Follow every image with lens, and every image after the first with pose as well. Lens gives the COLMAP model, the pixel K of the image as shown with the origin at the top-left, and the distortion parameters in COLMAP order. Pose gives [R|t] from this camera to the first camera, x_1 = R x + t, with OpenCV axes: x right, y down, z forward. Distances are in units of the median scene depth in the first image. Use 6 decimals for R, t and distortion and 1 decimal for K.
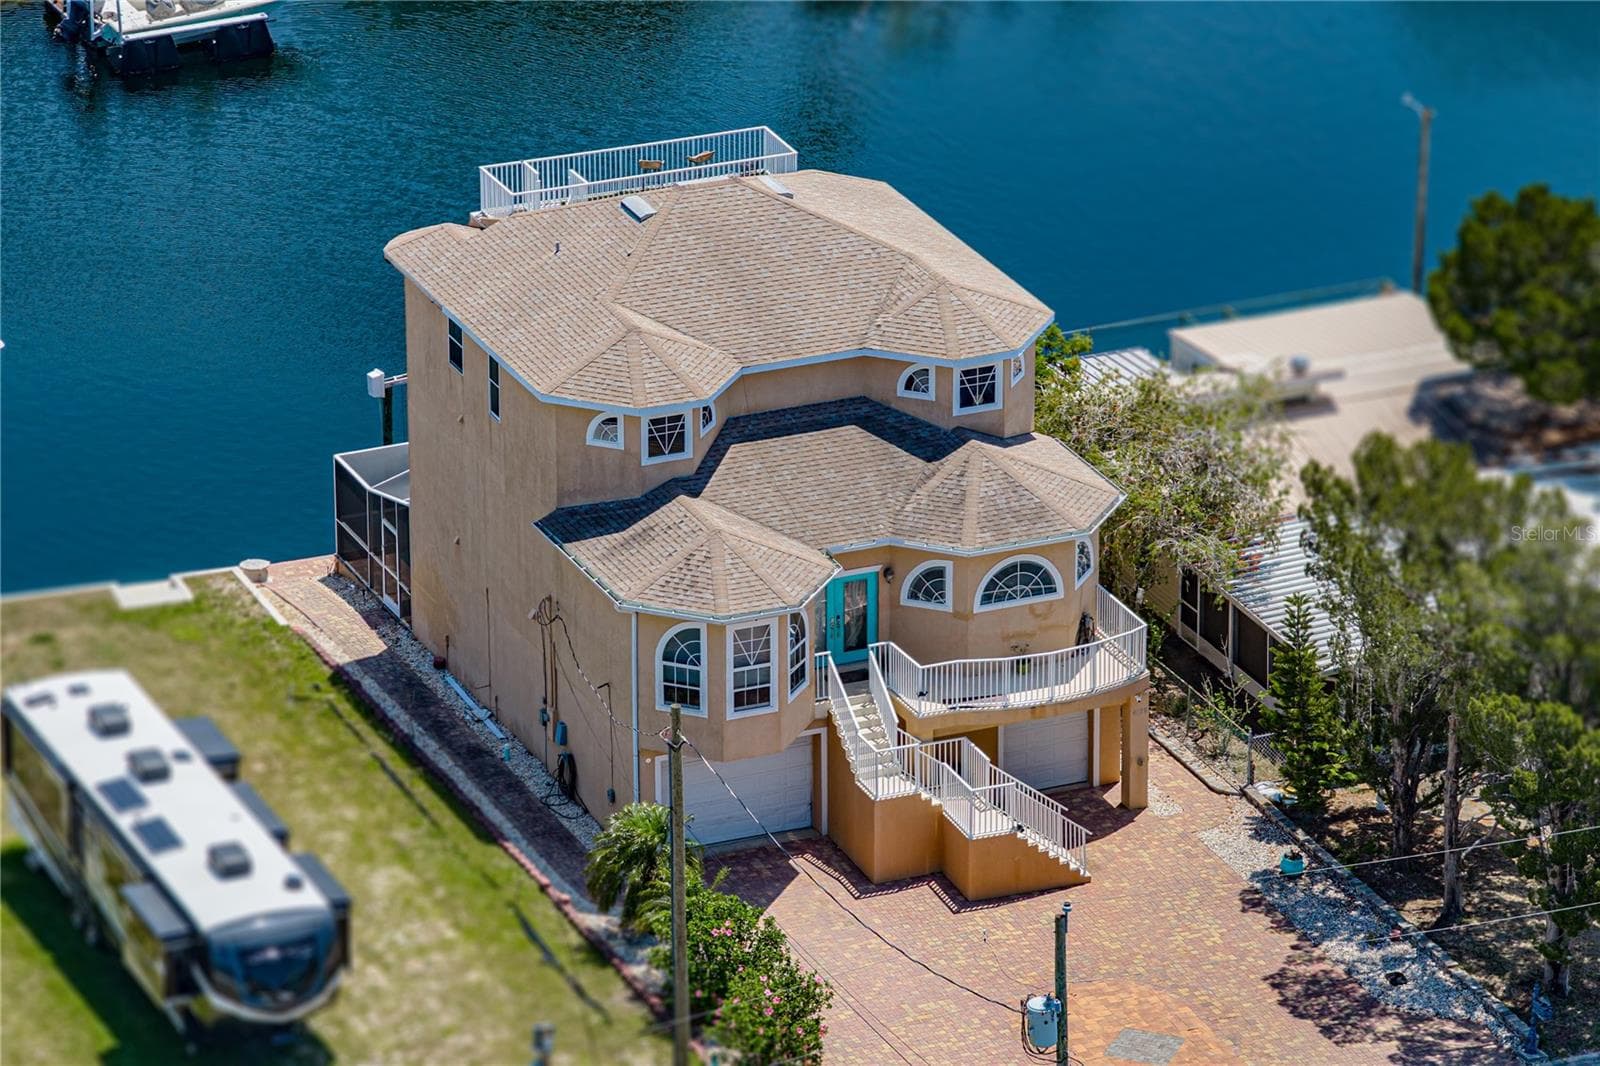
lens RADIAL K [[7785.2, 0, 800.0], [0, 7785.2, 533.0], [0, 0, 1]] dist [1.197462, 21.385962]
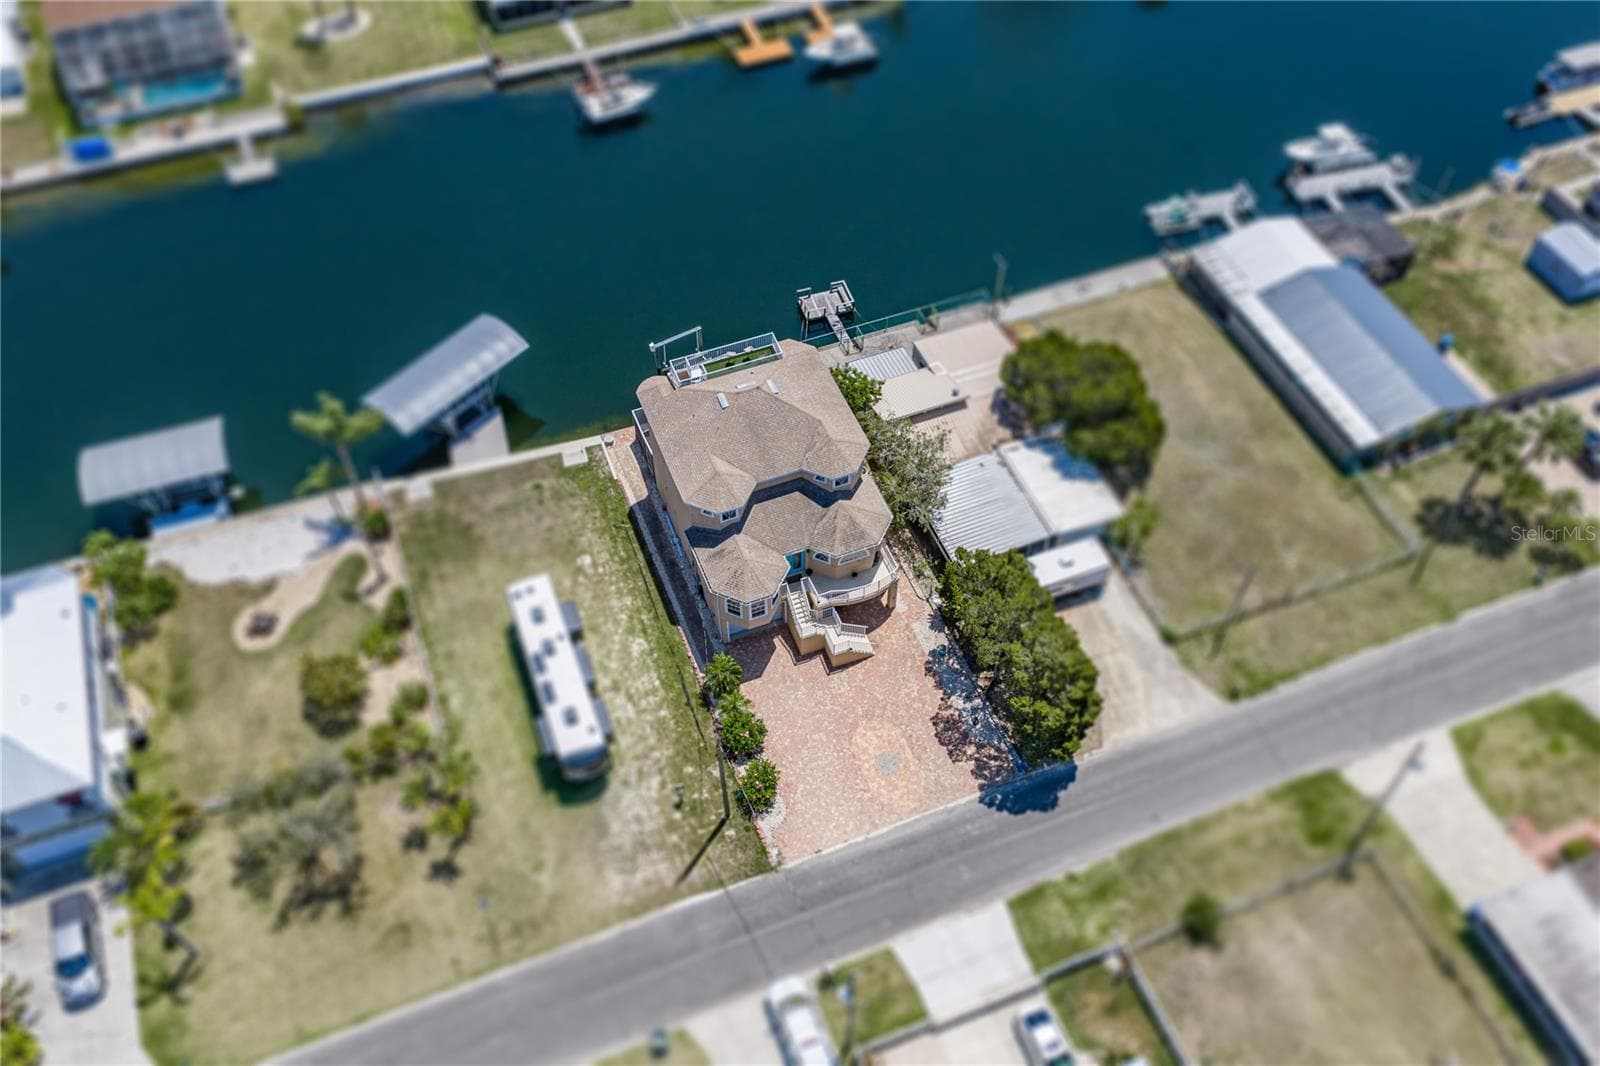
lens RADIAL K [[1326.1, 0, 795.1], [0, 1326.1, 535.3], [0, 0, 1]] dist [0.027839, -0.000524]
pose [[0.999390, 0.021766, -0.027315, 0.019864], [-0.005215, 0.866301, 0.499495, -0.245192], [0.034535, -0.499048, 0.865886, 0.588099]]
